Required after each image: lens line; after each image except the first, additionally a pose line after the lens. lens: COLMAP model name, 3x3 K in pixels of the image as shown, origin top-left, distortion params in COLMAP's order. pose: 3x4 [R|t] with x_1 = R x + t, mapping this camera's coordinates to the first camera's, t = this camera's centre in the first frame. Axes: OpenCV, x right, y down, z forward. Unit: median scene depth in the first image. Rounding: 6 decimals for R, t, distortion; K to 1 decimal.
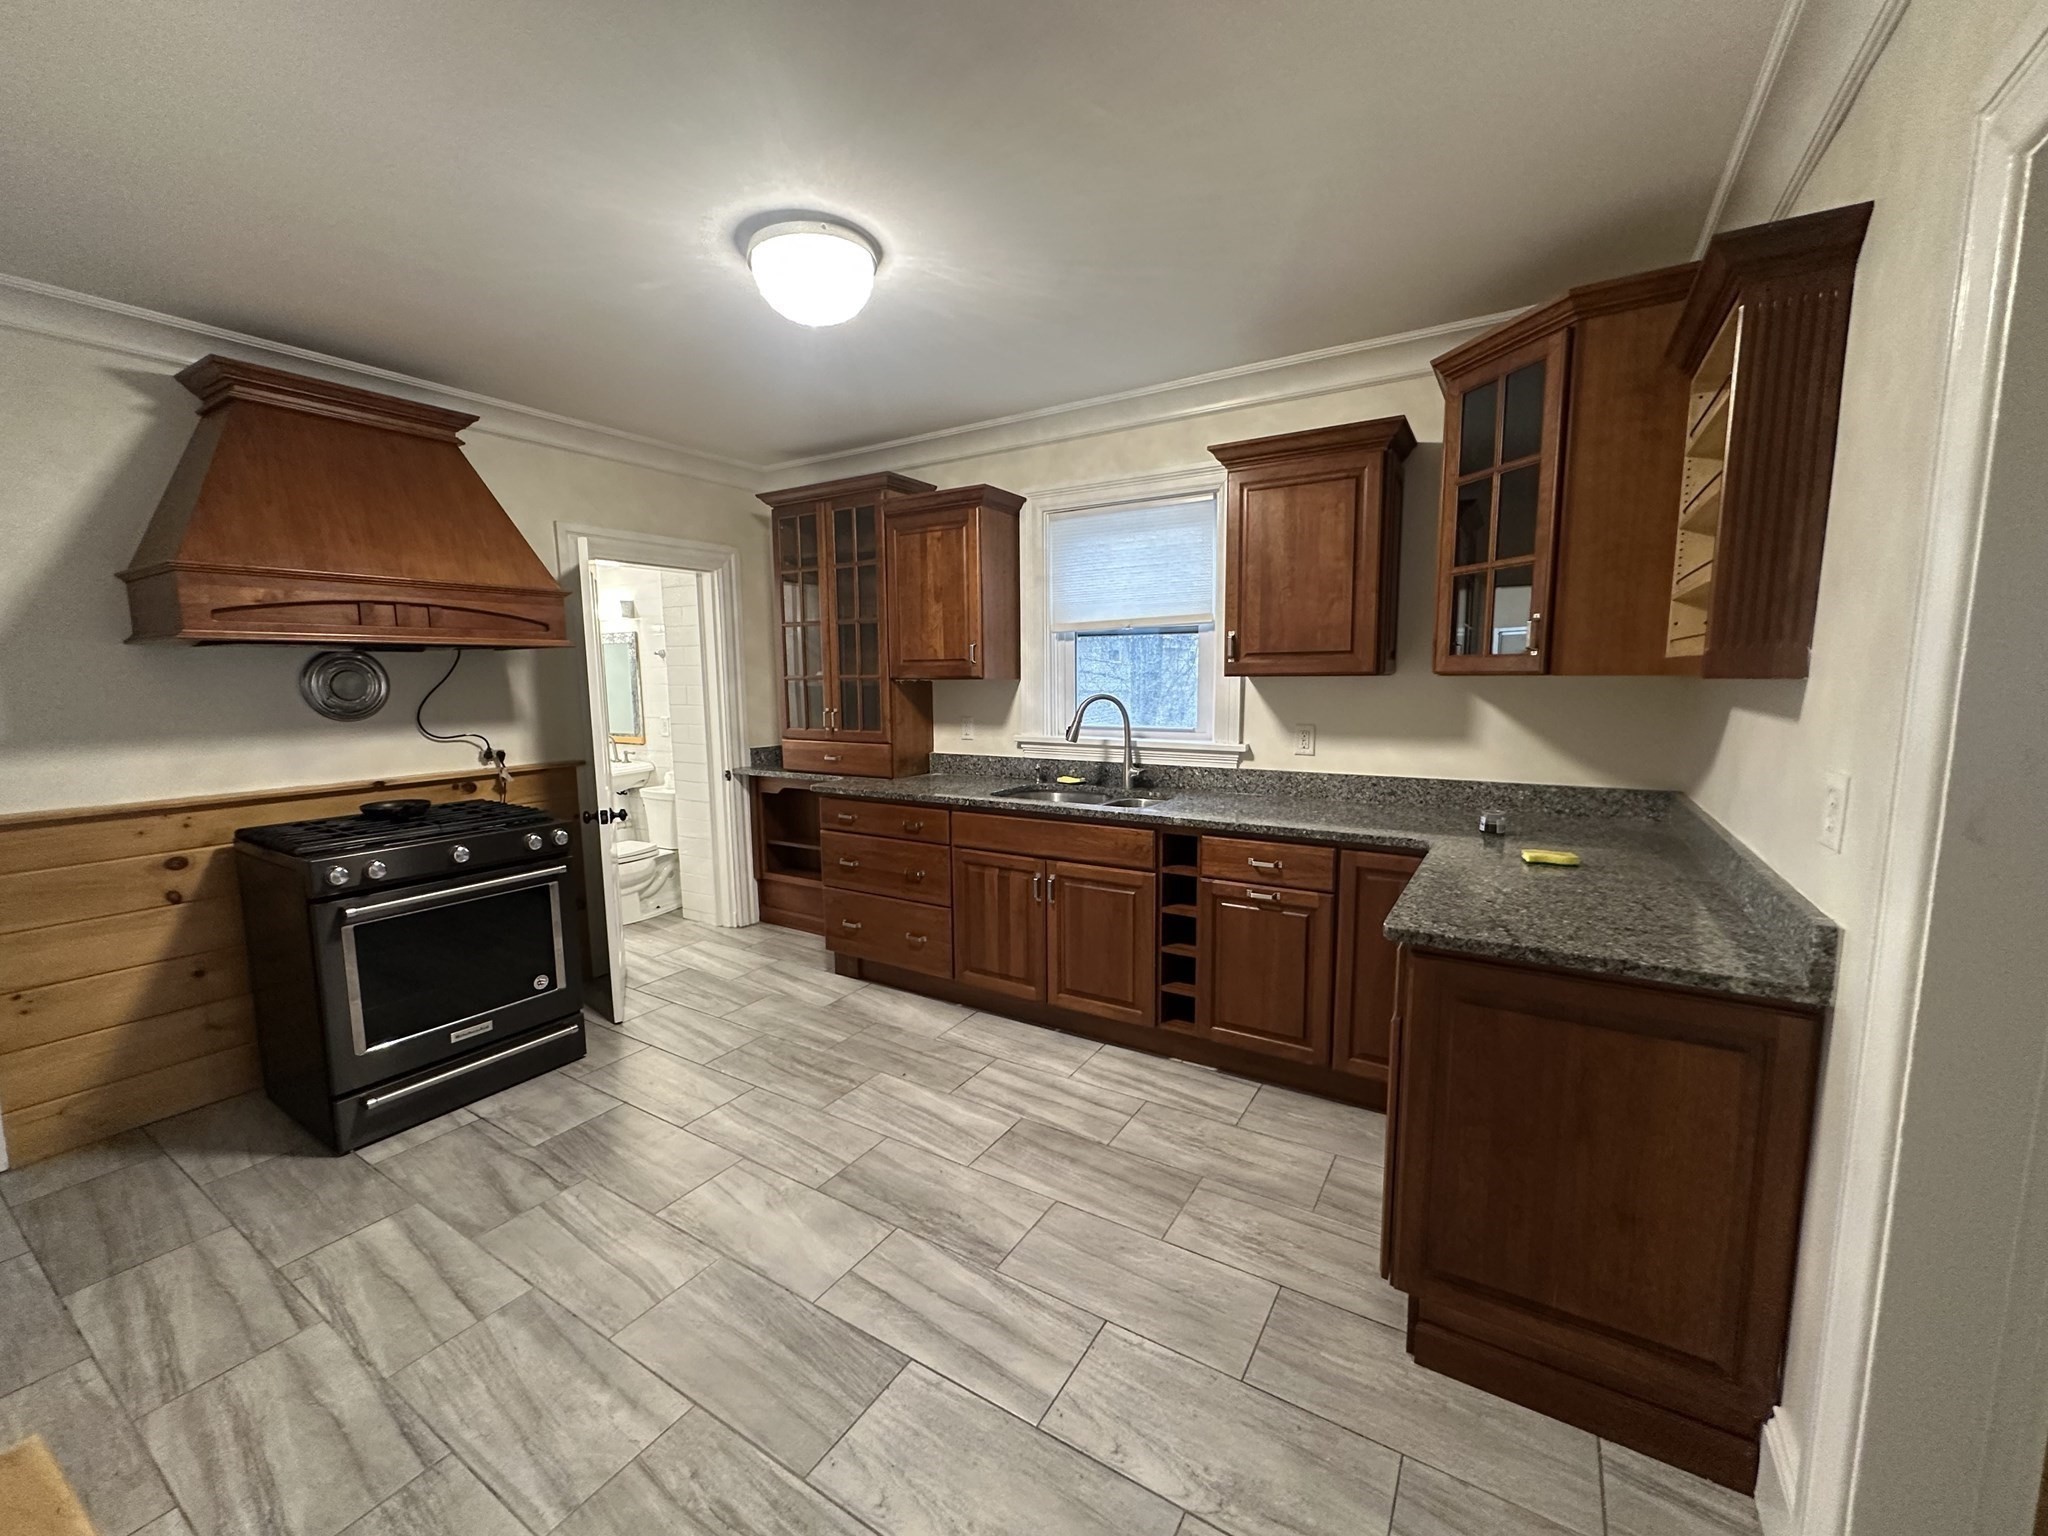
lens RADIAL K [[815.0, 0, 1018.4], [0, 815.0, 767.7], [0, 0, 1]] dist [0.001496, 0.000294]
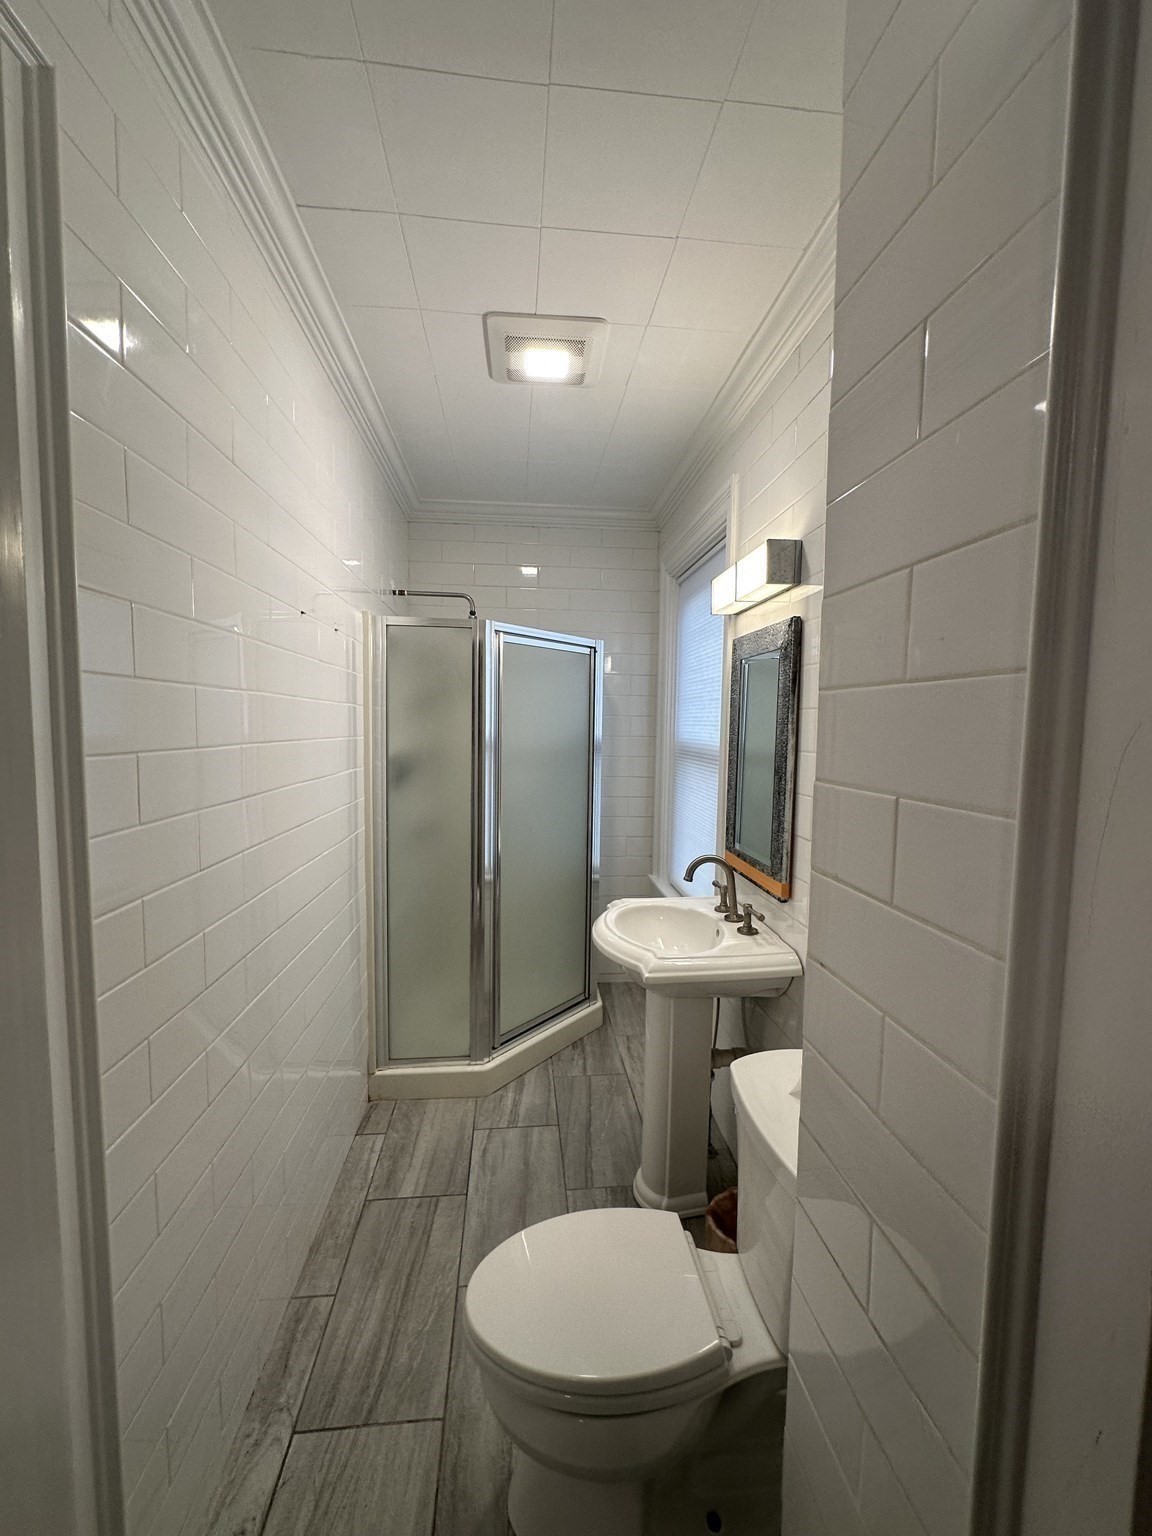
lens RADIAL K [[611.3, 0, 577.5], [0, 611.3, 768.5], [0, 0, 1]] dist [0.001496, 0.000294]
pose [[-0.614469, -0.056217, 0.786935, -0.487478], [0.088227, 0.986305, 0.139351, -0.082617], [-0.783992, 0.155056, -0.601094, 0.758960]]
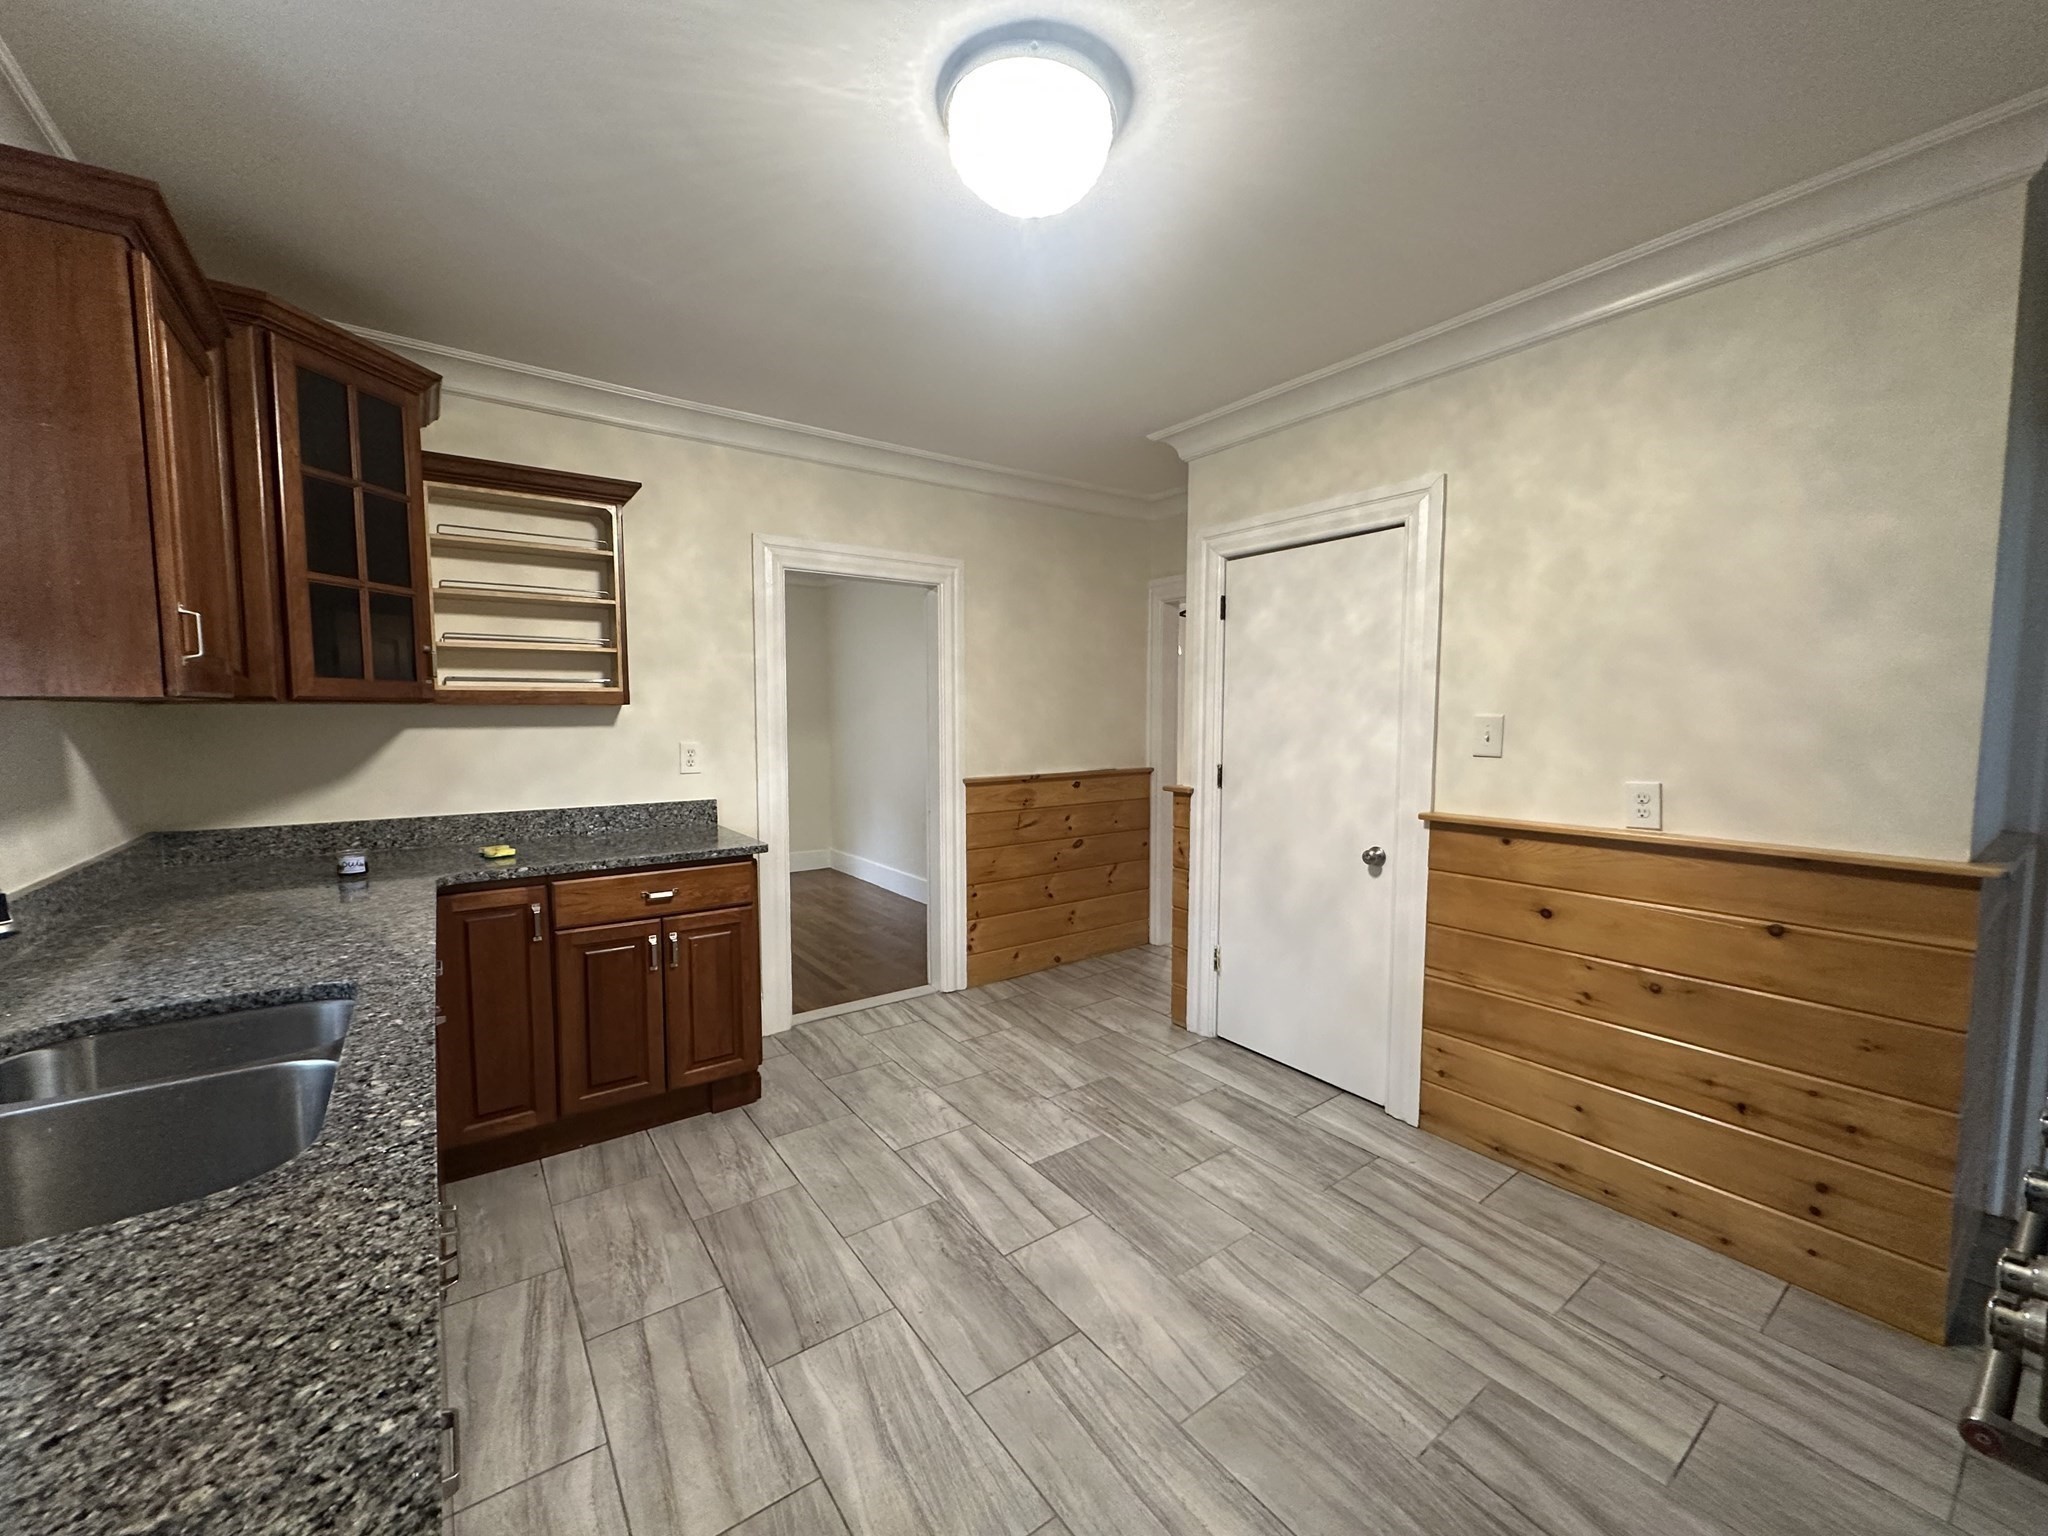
lens RADIAL K [[815.0, 0, 1017.6], [0, 815.0, 772.2], [0, 0, 1]] dist [0.001496, 0.000294]
pose [[-0.926426, -0.015961, 0.376139, -0.567894], [0.056461, 0.981911, 0.180727, -0.198857], [-0.372220, 0.188667, -0.908767, 1.930714]]
